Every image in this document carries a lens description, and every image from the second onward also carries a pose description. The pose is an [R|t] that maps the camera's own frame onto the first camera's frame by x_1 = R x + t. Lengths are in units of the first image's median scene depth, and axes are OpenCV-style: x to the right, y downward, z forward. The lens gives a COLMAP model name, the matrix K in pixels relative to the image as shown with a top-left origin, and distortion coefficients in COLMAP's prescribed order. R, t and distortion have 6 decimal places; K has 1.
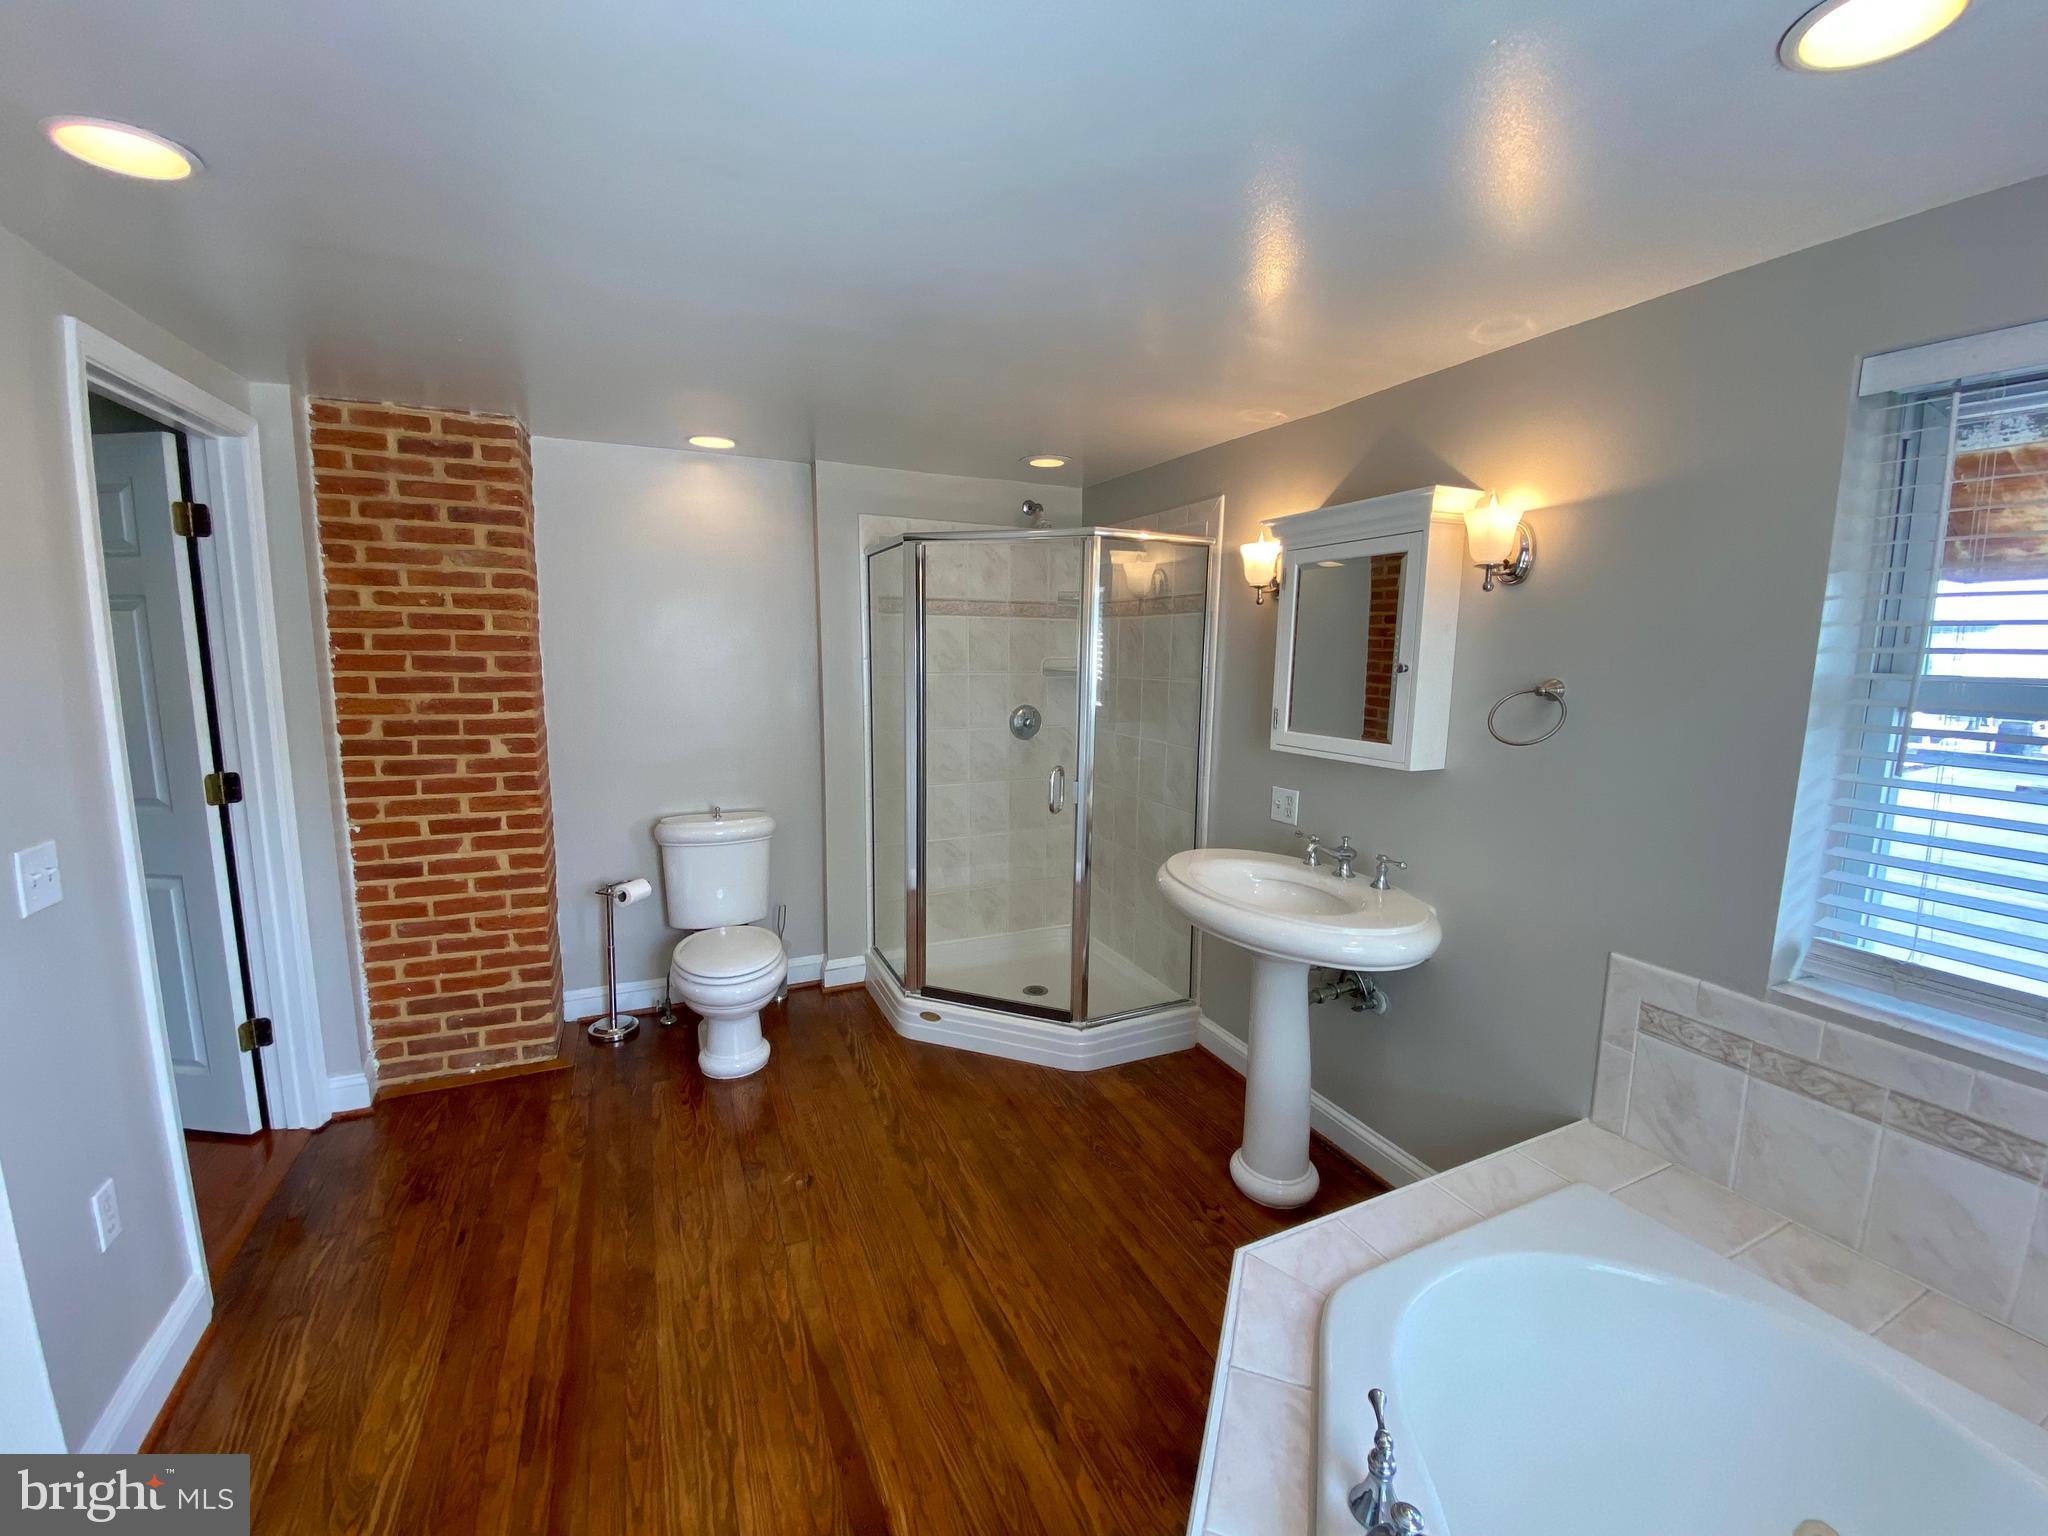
lens RADIAL K [[823.3, 0, 1023.5], [0, 823.3, 760.8], [0, 0, 1]] dist [0.008604, -0.014924]
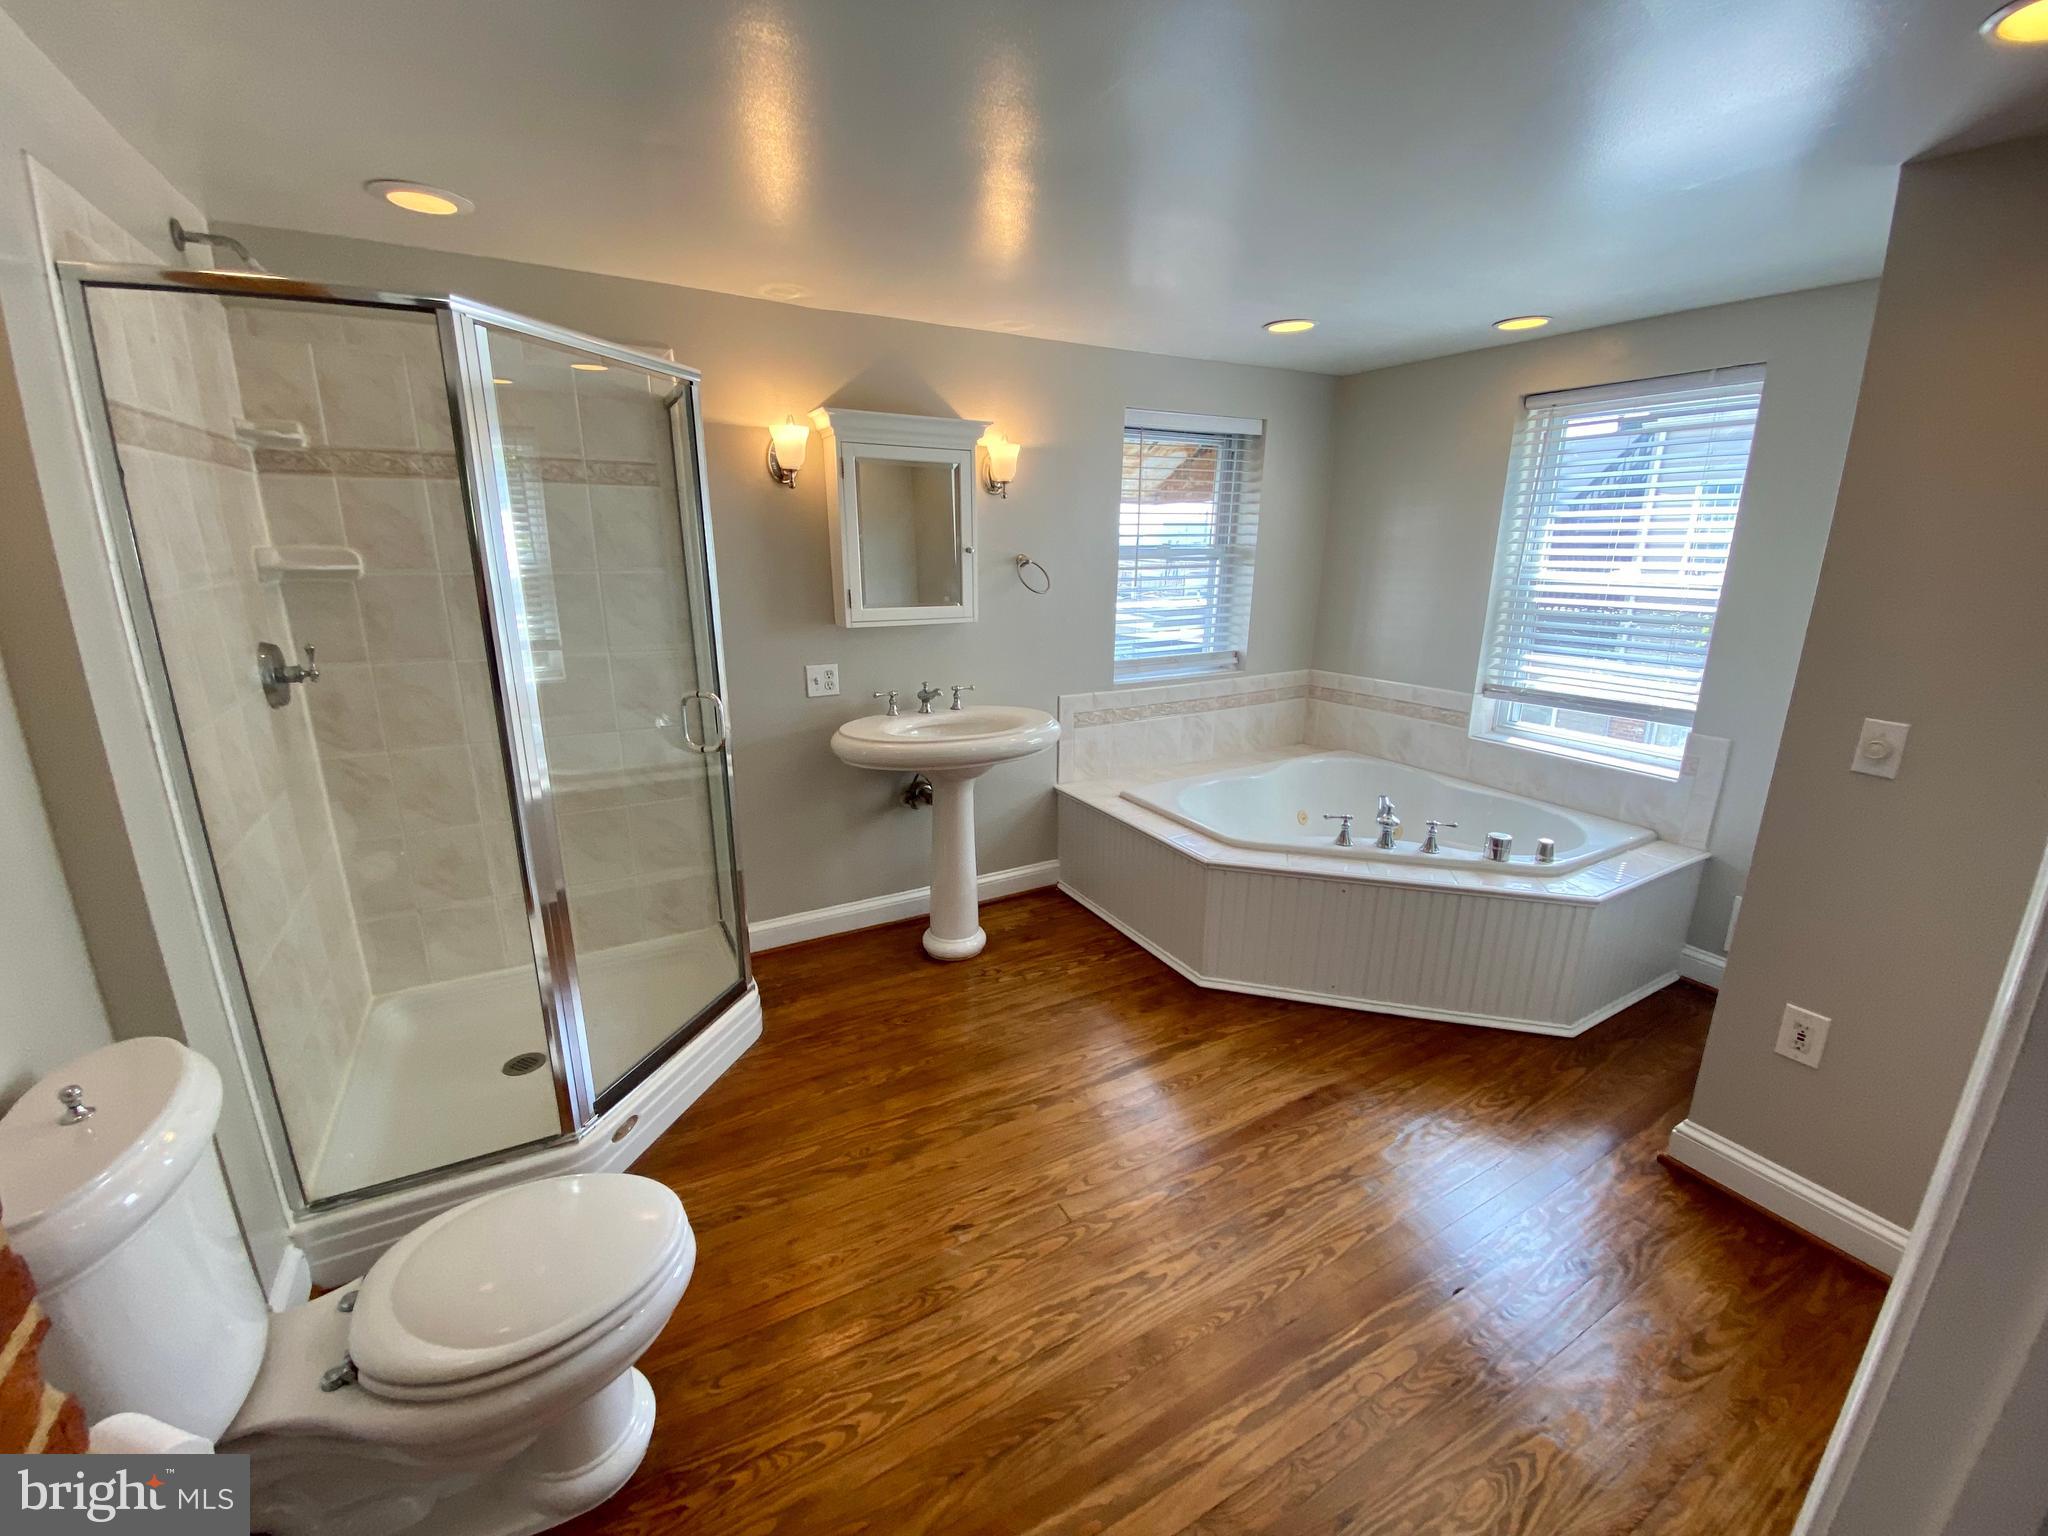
lens RADIAL K [[823.3, 0, 1023.5], [0, 823.3, 760.8], [0, 0, 1]] dist [0.008604, -0.014924]
pose [[-0.075366, -0.269377, 0.960081, -0.960428], [0.130549, 0.951867, 0.277320, -0.137648], [-0.988573, 0.146238, -0.036572, 0.959041]]
